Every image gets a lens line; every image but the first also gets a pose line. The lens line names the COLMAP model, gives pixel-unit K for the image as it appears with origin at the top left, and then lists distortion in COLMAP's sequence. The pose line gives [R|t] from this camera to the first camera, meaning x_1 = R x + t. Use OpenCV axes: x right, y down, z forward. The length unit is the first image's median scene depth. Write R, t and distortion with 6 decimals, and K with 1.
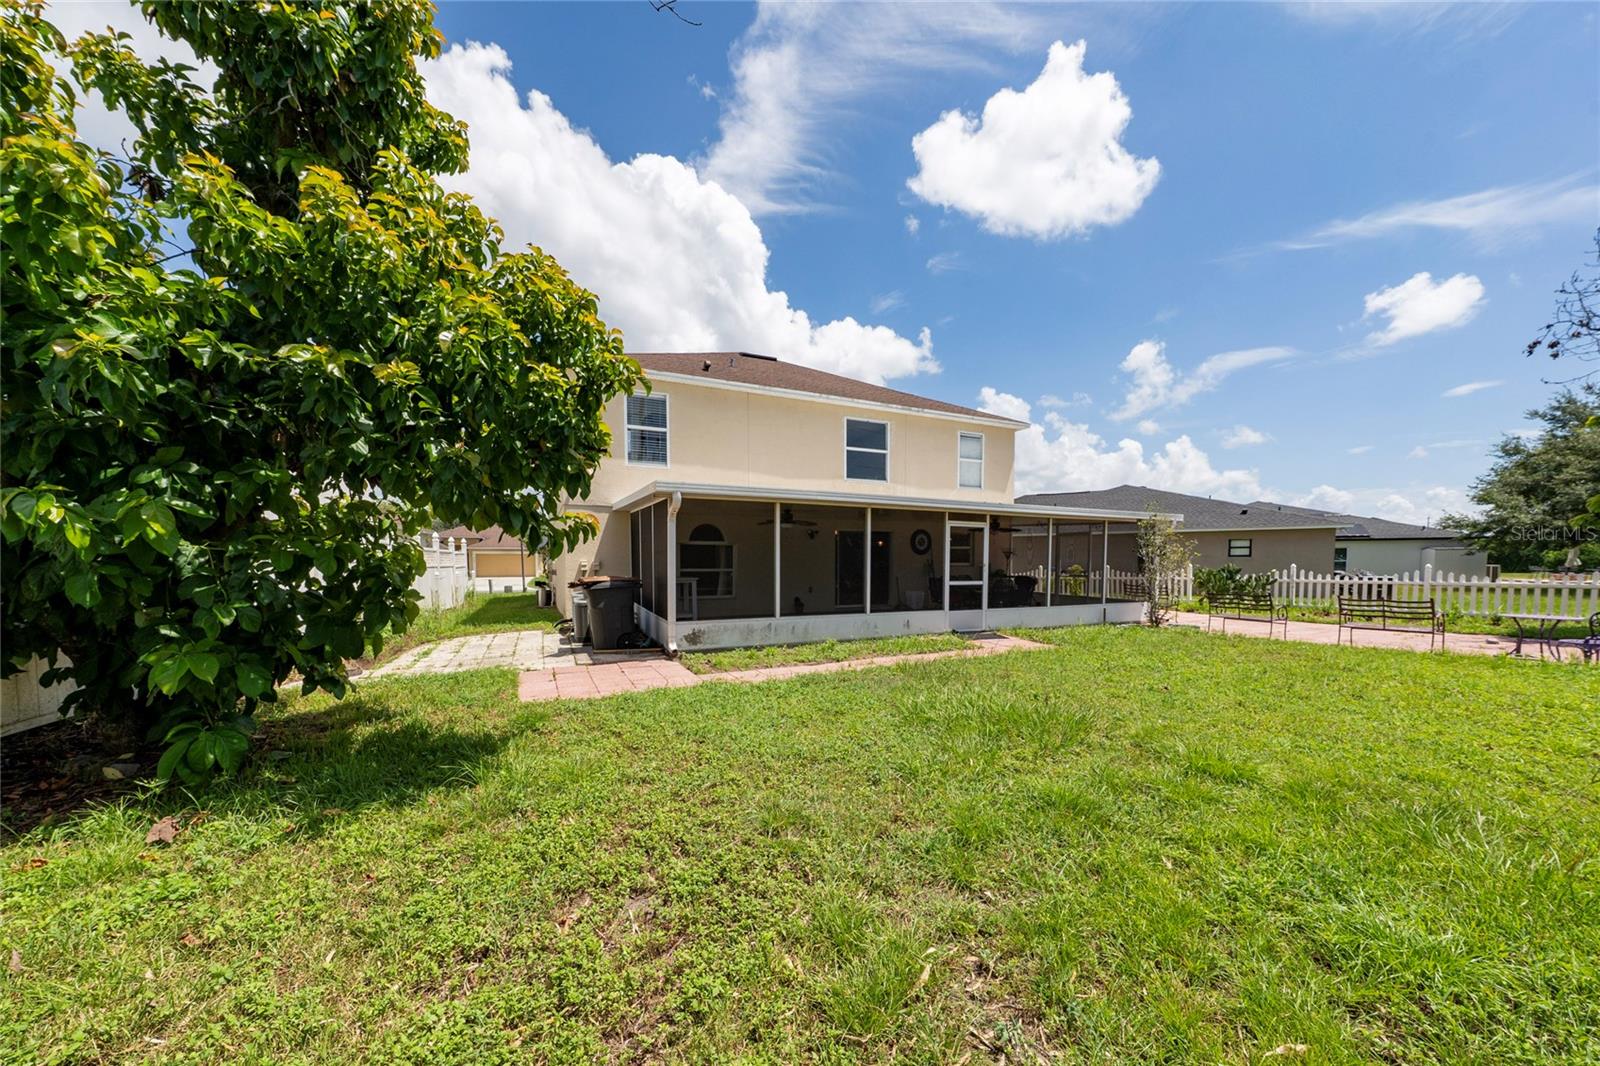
lens RADIAL K [[578.5, 0, 784.6], [0, 578.5, 610.1], [0, 0, 1]] dist [0.000827, -0.000017]
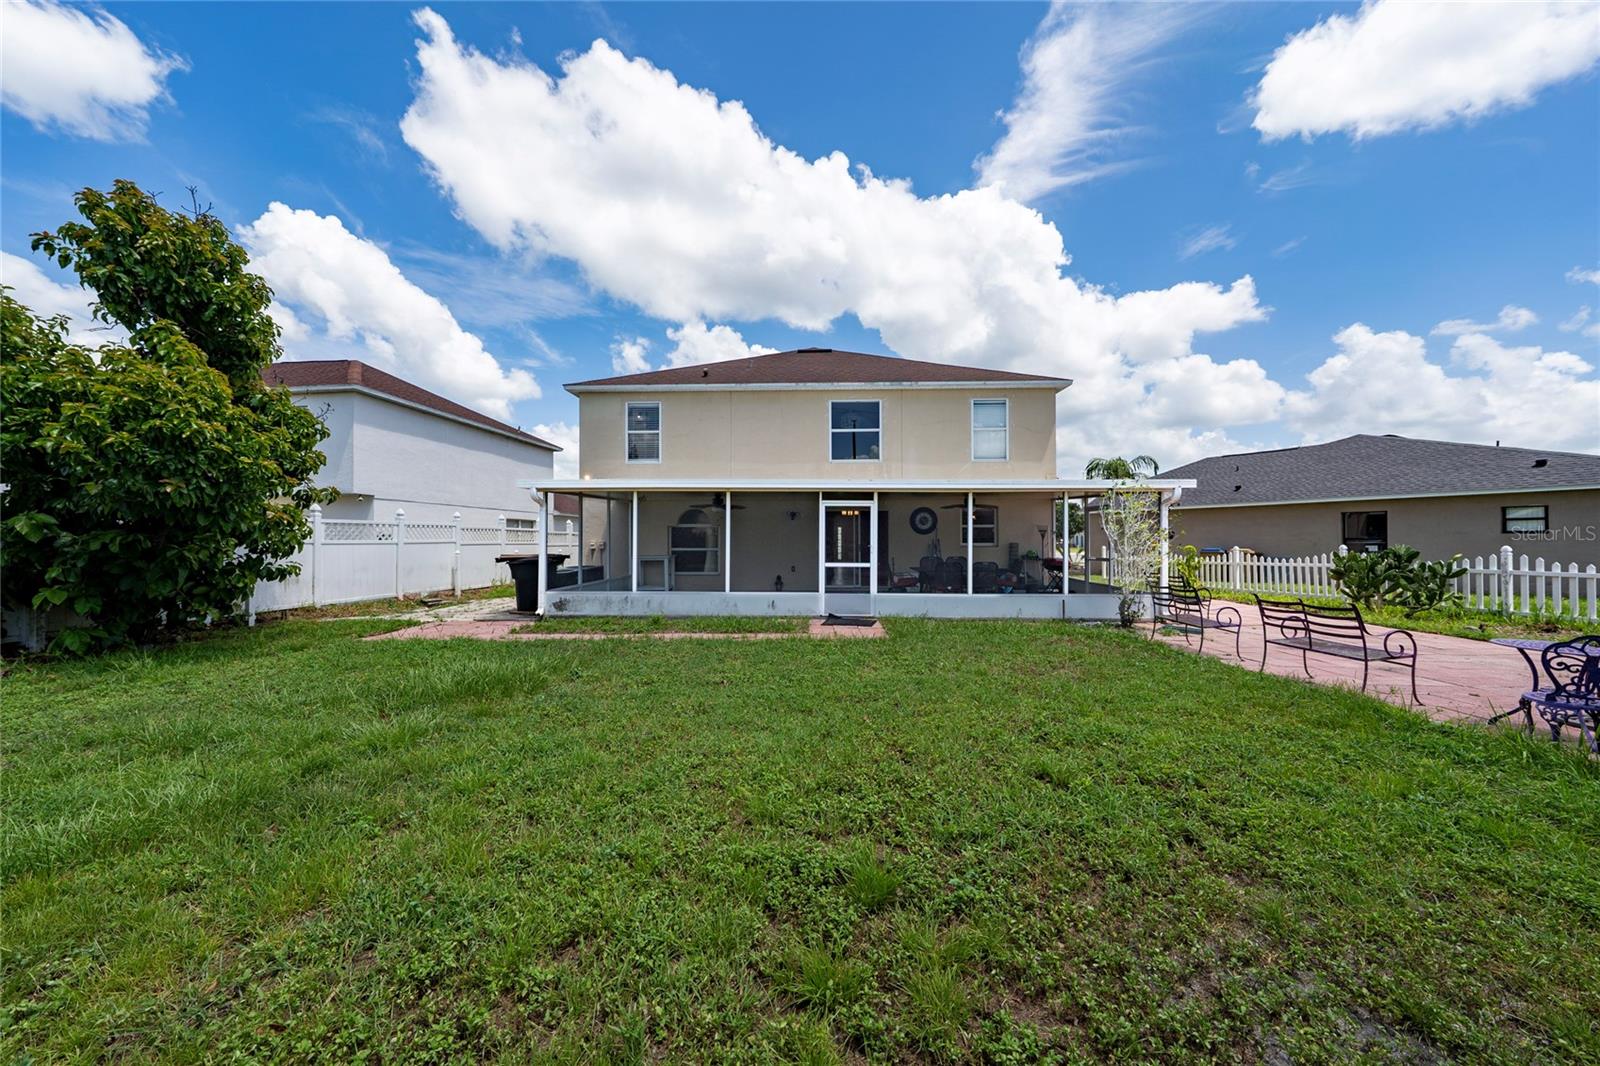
lens RADIAL K [[555.6, 0, 792.1], [0, 555.6, 537.8], [0, 0, 1]] dist [-0.000363, 0.000376]
pose [[0.886492, -0.001614, -0.462741, 0.482056], [-0.037987, 0.996365, -0.076249, -0.013319], [0.461182, 0.085172, 0.883208, 0.113491]]
